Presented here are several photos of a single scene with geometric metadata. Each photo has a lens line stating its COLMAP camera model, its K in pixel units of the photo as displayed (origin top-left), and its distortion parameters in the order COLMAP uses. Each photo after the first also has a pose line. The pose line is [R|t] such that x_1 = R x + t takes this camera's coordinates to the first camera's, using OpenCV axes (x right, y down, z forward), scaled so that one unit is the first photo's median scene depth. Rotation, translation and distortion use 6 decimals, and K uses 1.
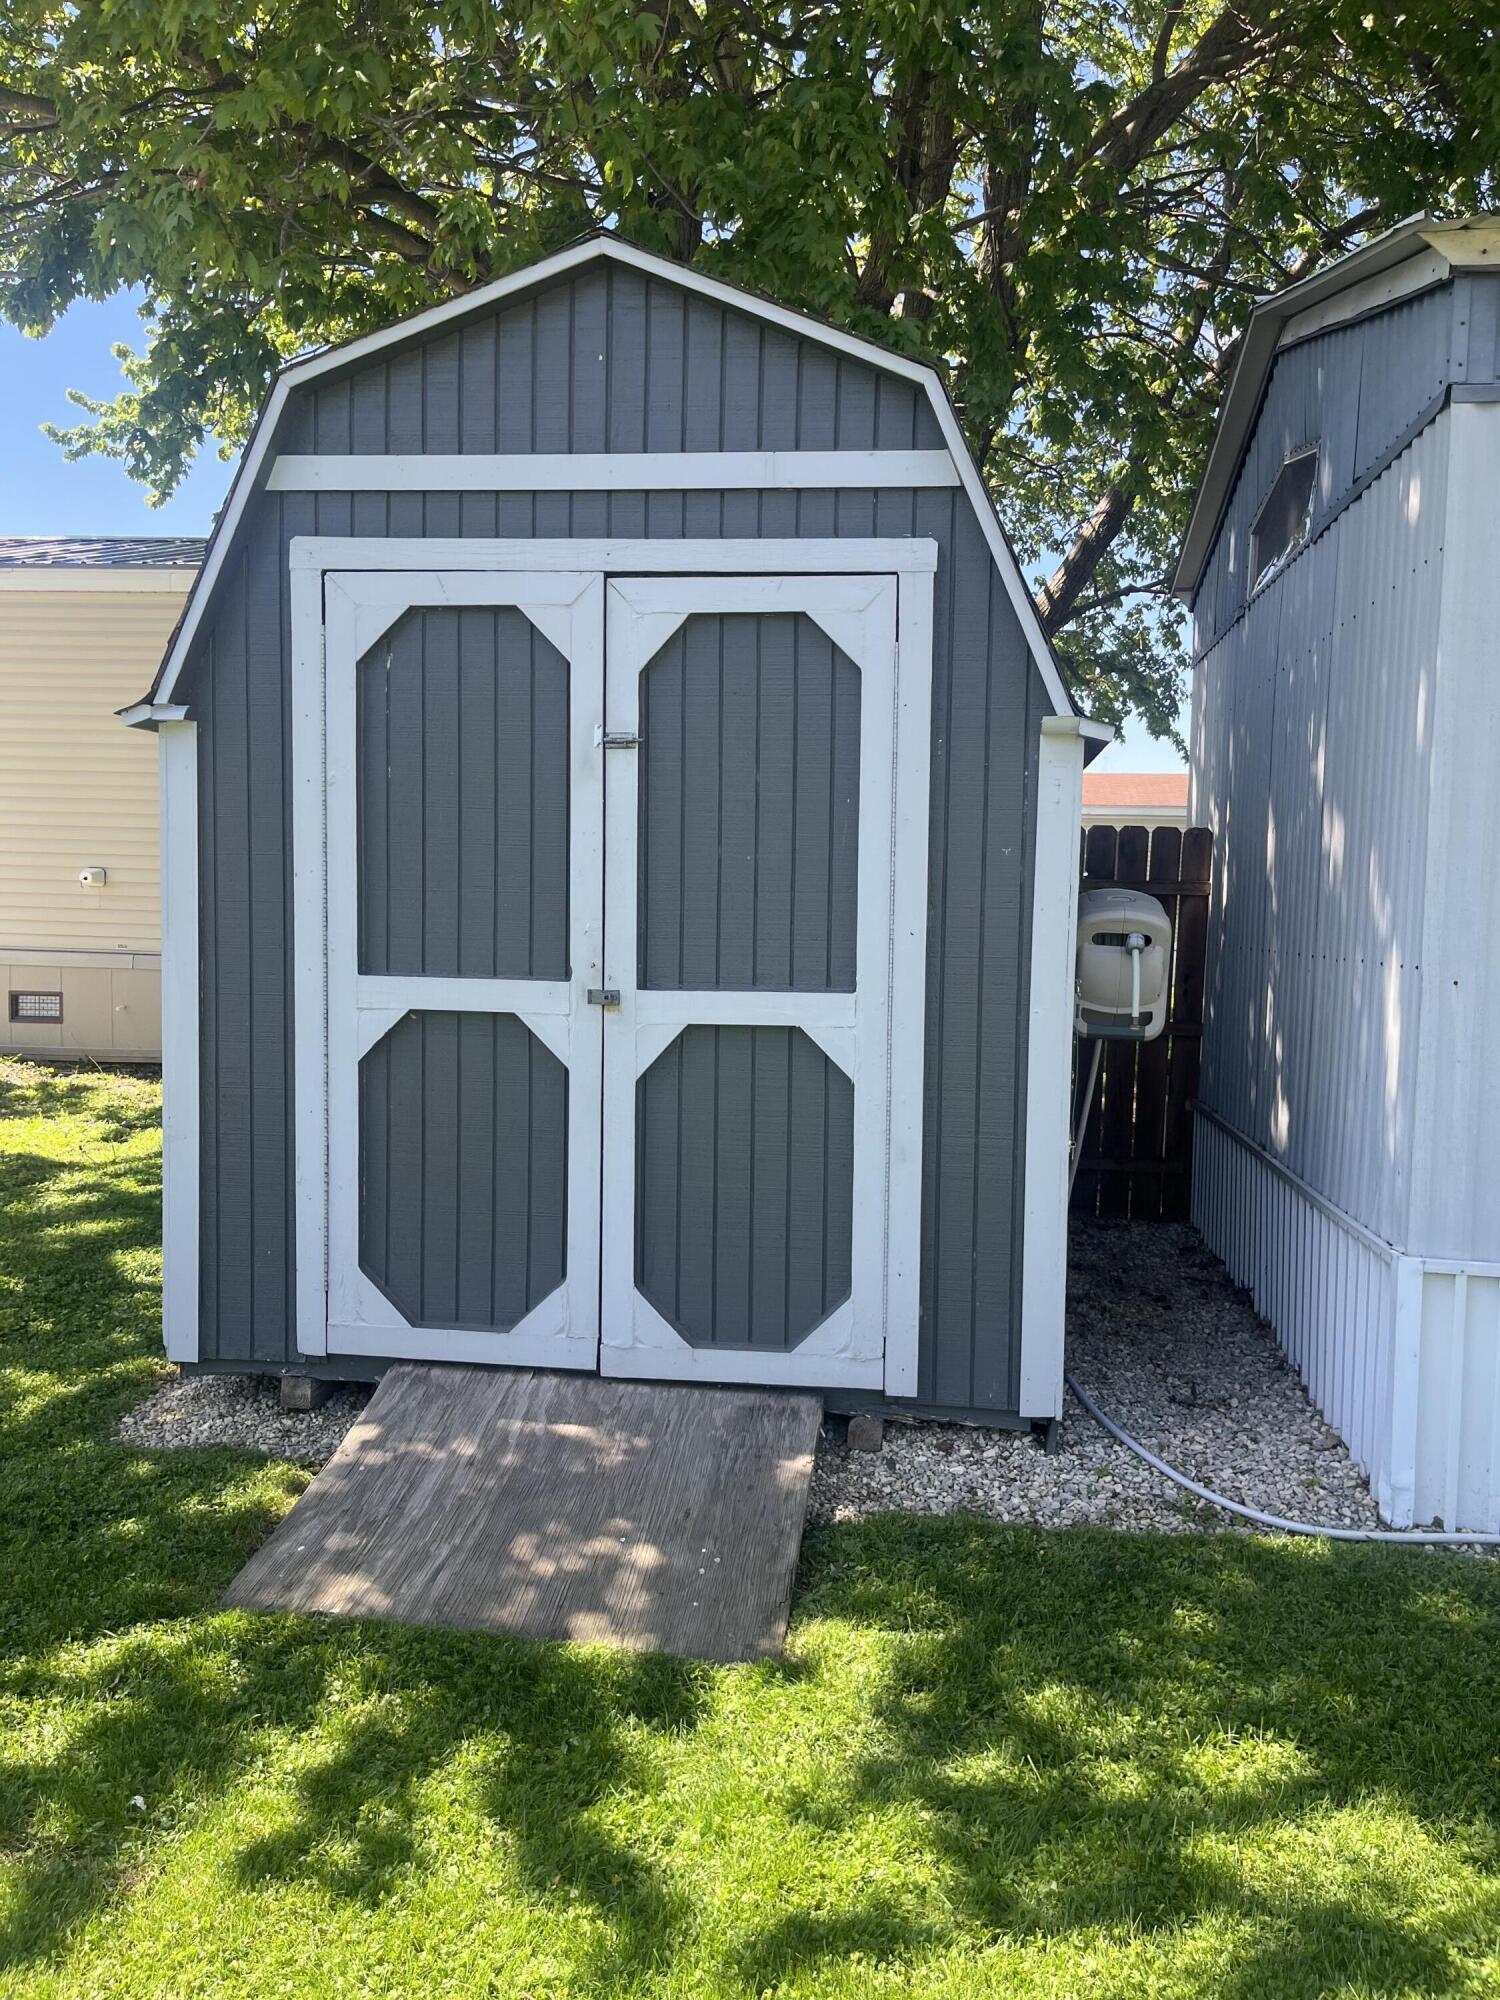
lens RADIAL K [[1526.2, 0, 749.6], [0, 1526.2, 1004.5], [0, 0, 1]] dist [0.061971, -0.080900]
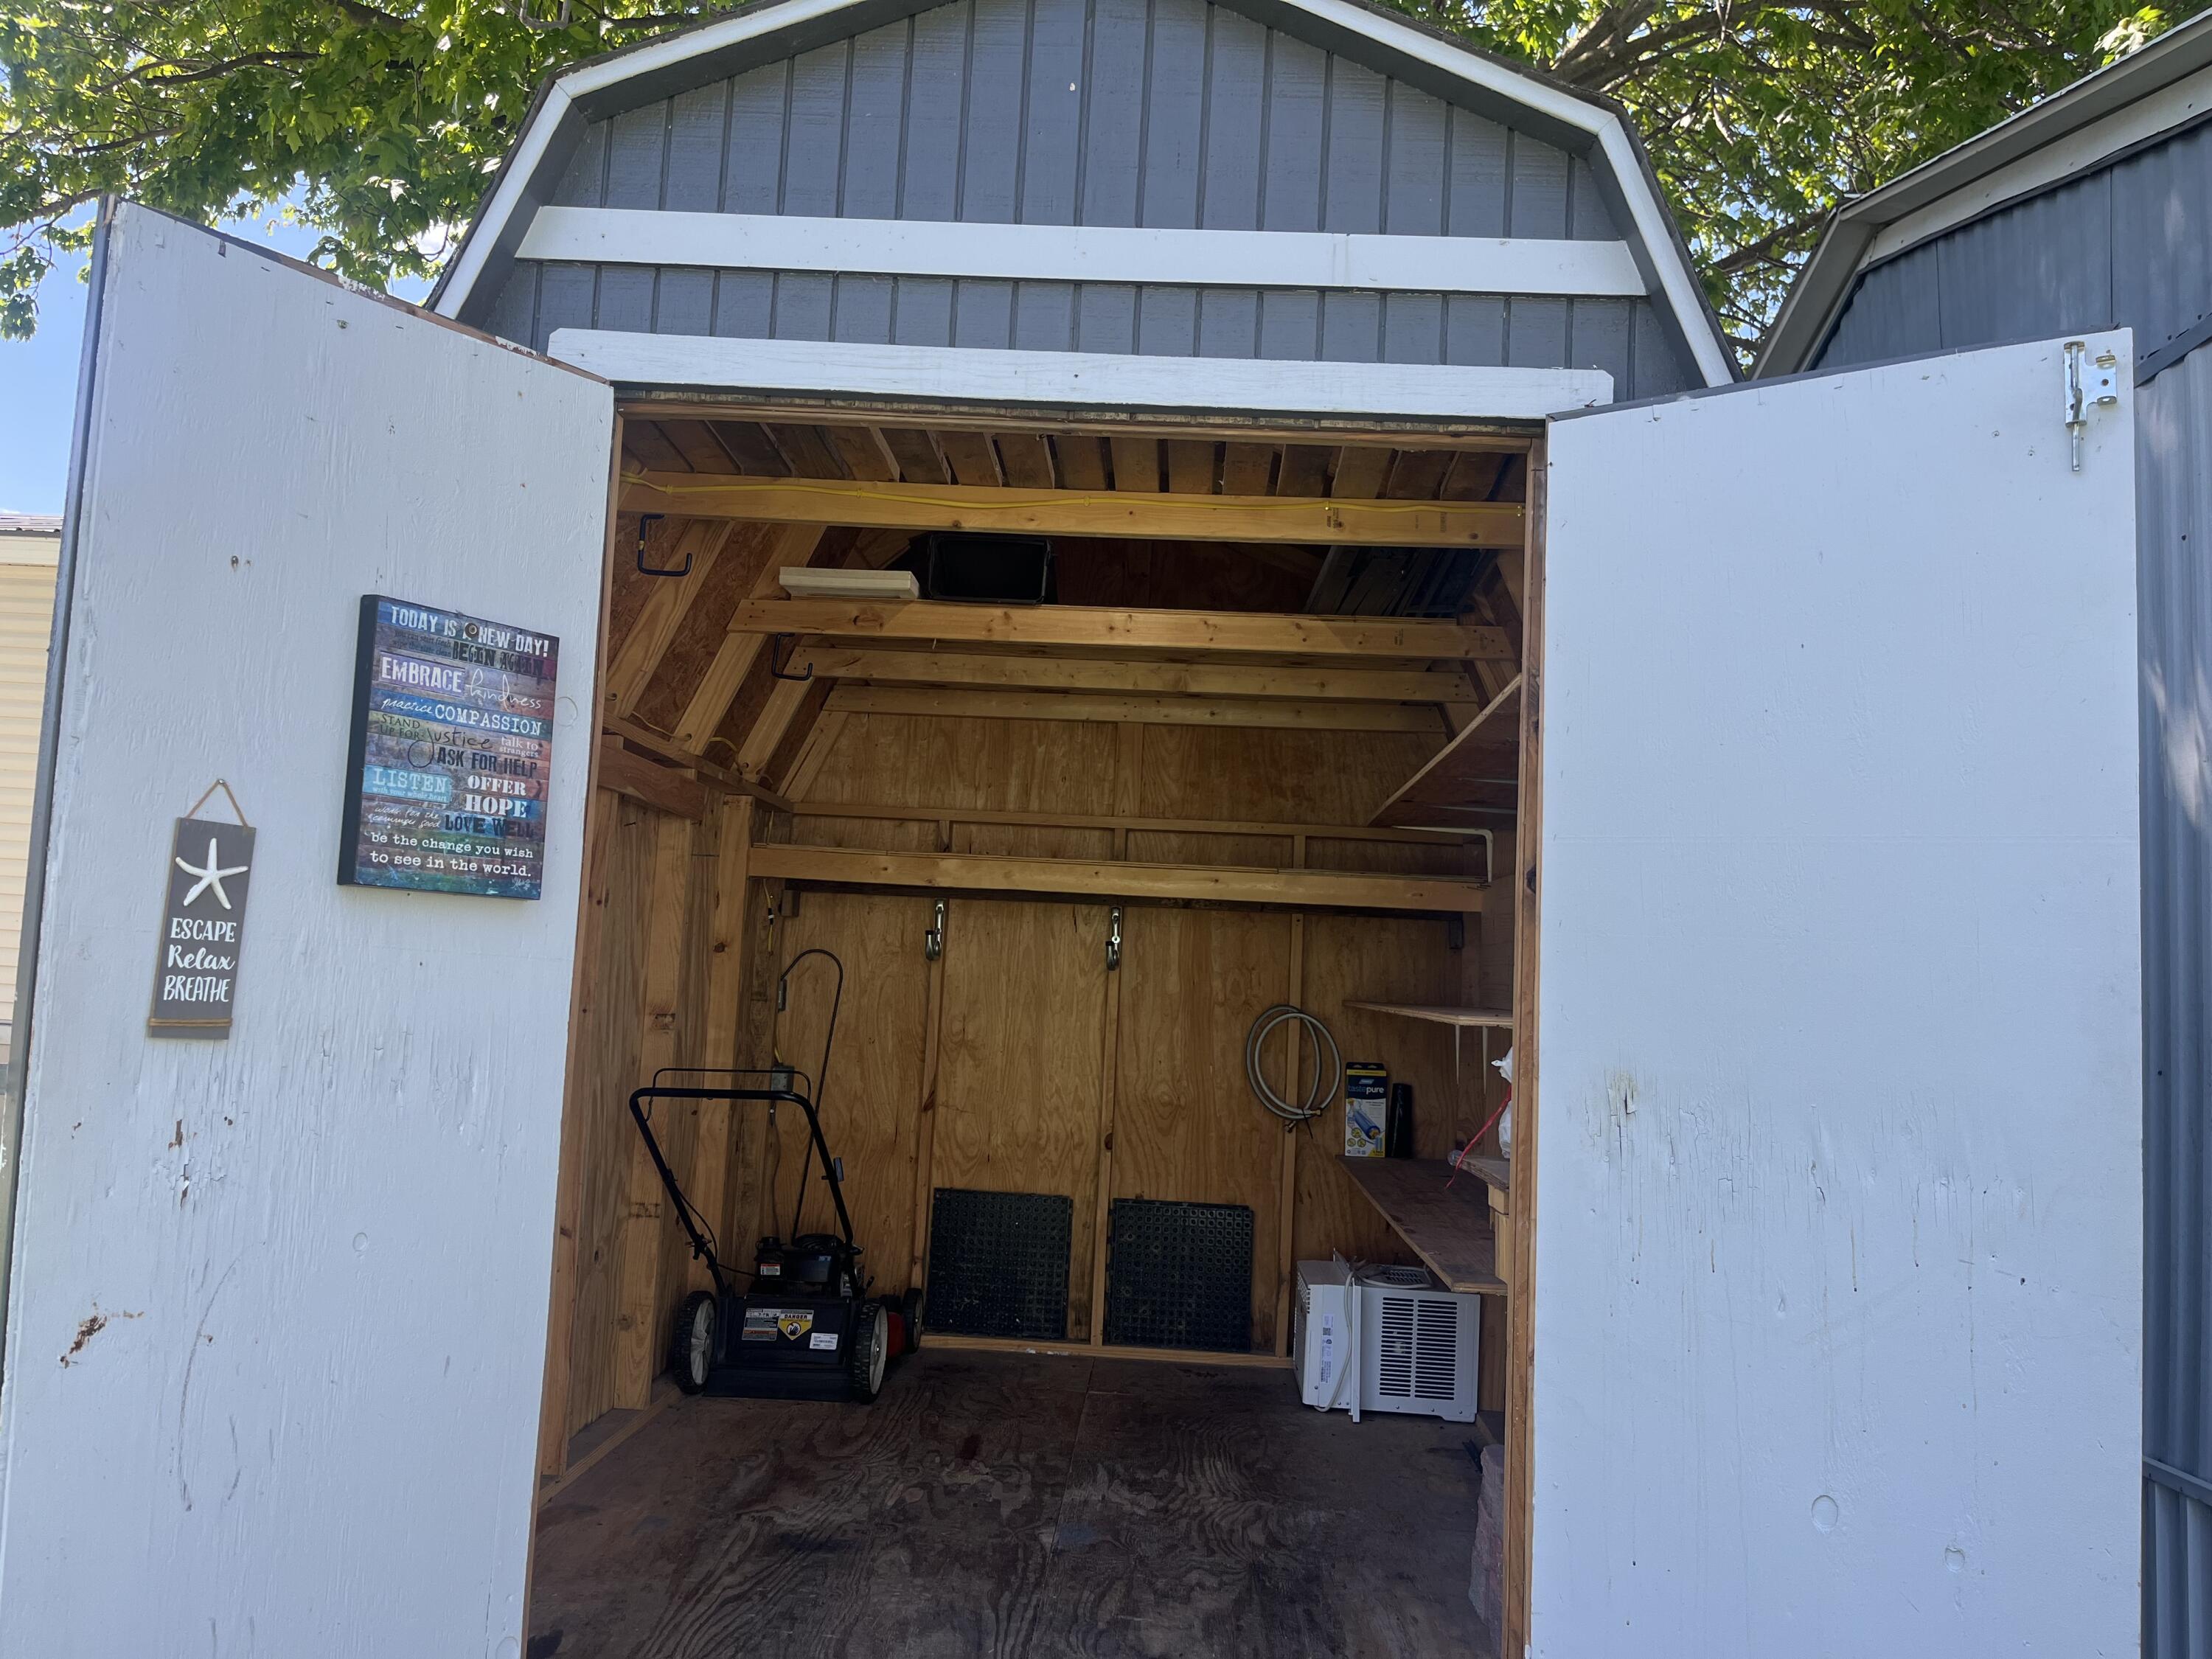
lens RADIAL K [[1688.0, 0, 1088.4], [0, 1688.0, 839.3], [0, 0, 1]] dist [0.061971, -0.080900]
pose [[0.995999, 0.039571, 0.080128, -0.134581], [-0.025600, 0.985384, -0.168415, 0.008078], [-0.085622, 0.165690, 0.982454, 0.354960]]
